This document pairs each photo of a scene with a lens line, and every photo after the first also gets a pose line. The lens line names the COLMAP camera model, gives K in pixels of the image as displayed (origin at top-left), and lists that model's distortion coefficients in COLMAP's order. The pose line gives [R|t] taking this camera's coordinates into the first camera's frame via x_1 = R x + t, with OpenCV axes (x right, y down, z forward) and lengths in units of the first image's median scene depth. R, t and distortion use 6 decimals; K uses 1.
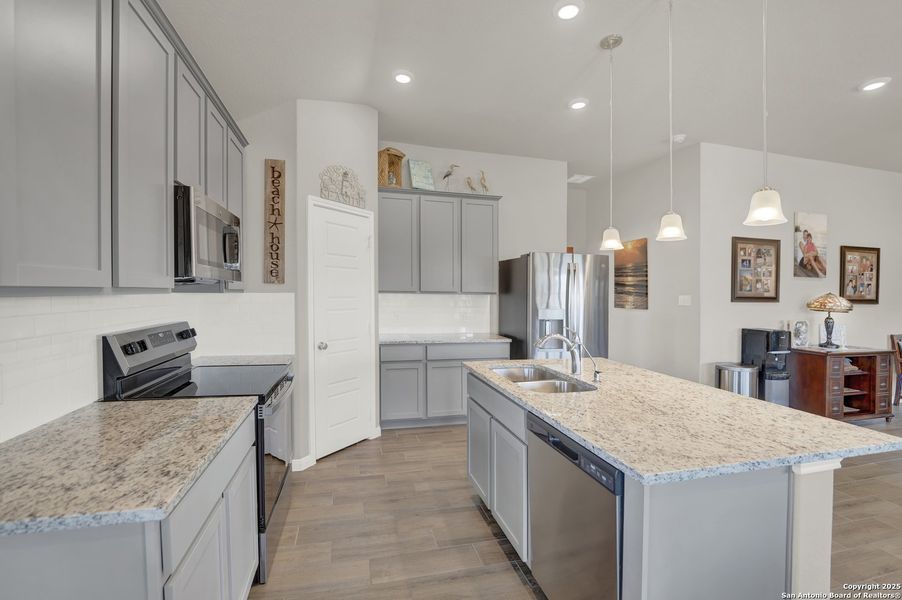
lens RADIAL K [[382.0, 0, 451.0], [0, 382.0, 300.0], [0, 0, 1]] dist [-0.000871, -0.000194]
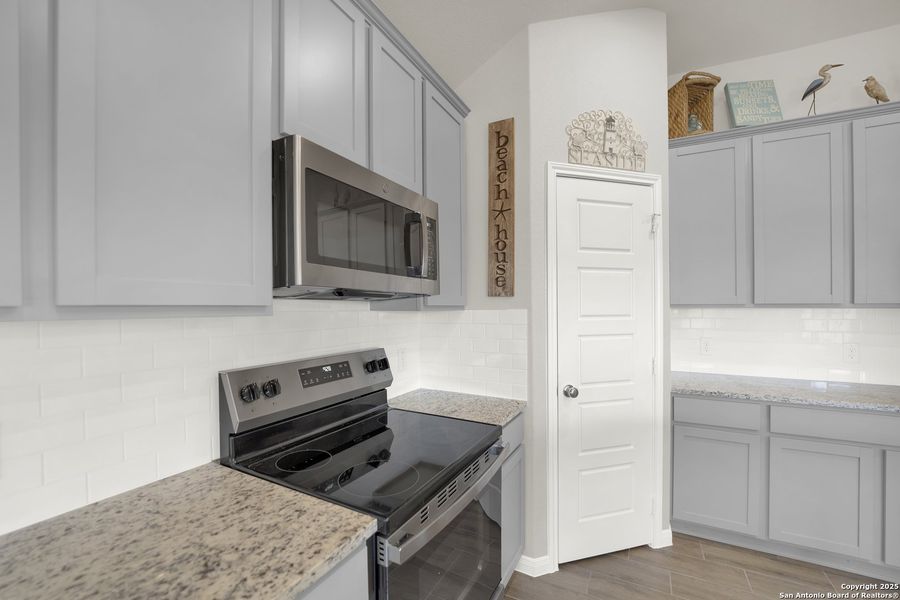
lens RADIAL K [[370.0, 0, 452.3], [0, 370.0, 315.8], [0, 0, 1]] dist [-0.026737, 0.000491]
pose [[0.737040, 0.003185, -0.675842, -0.052616], [-0.002157, 0.999995, 0.002361, -0.007000], [0.675846, -0.000283, 0.737043, 0.340613]]
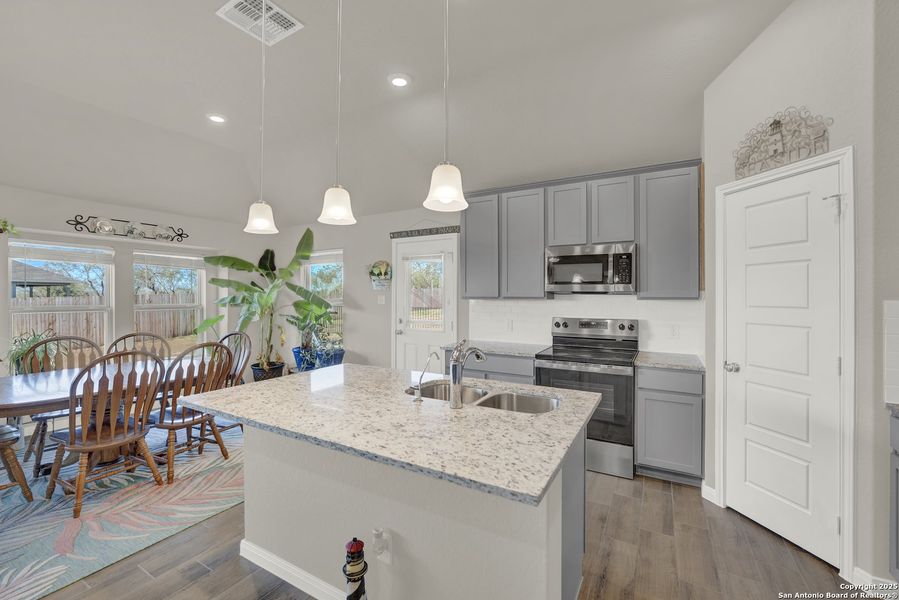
lens RADIAL K [[368.9, 0, 448.1], [0, 368.9, 296.9], [0, 0, 1]] dist [-0.031146, -0.000037]
pose [[-0.703529, -0.014512, -0.710519, 0.518217], [-0.023539, 0.999719, 0.002888, -0.011000], [0.710277, 0.018757, -0.703672, 0.934792]]
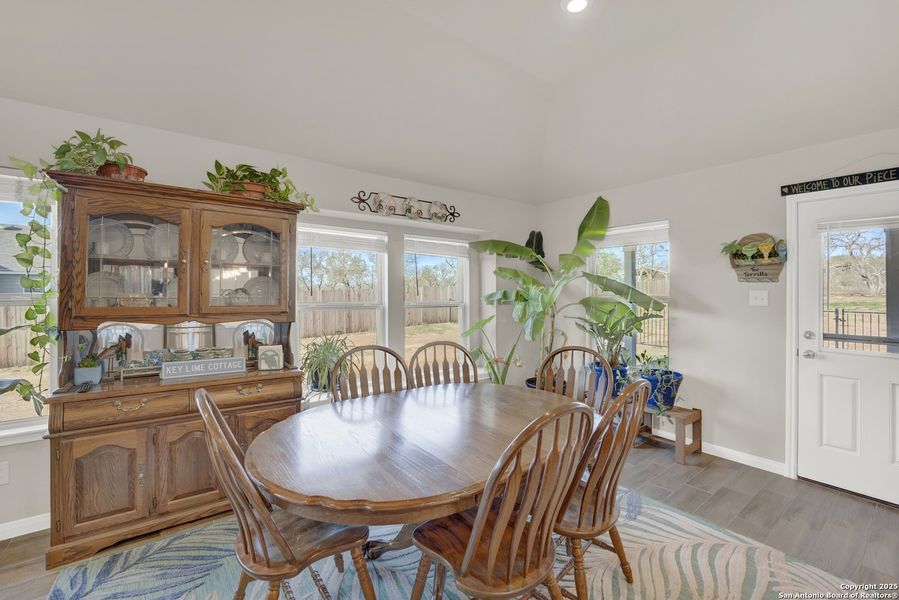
lens RADIAL K [[380.4, 0, 448.1], [0, 380.4, 286.9], [0, 0, 1]] dist [-0.014074, 0.000048]
pose [[-0.924770, -0.023318, -0.379812, 0.694129], [-0.024934, 0.999689, -0.000665, 0.002062], [0.379710, 0.008855, -0.925063, 0.330854]]
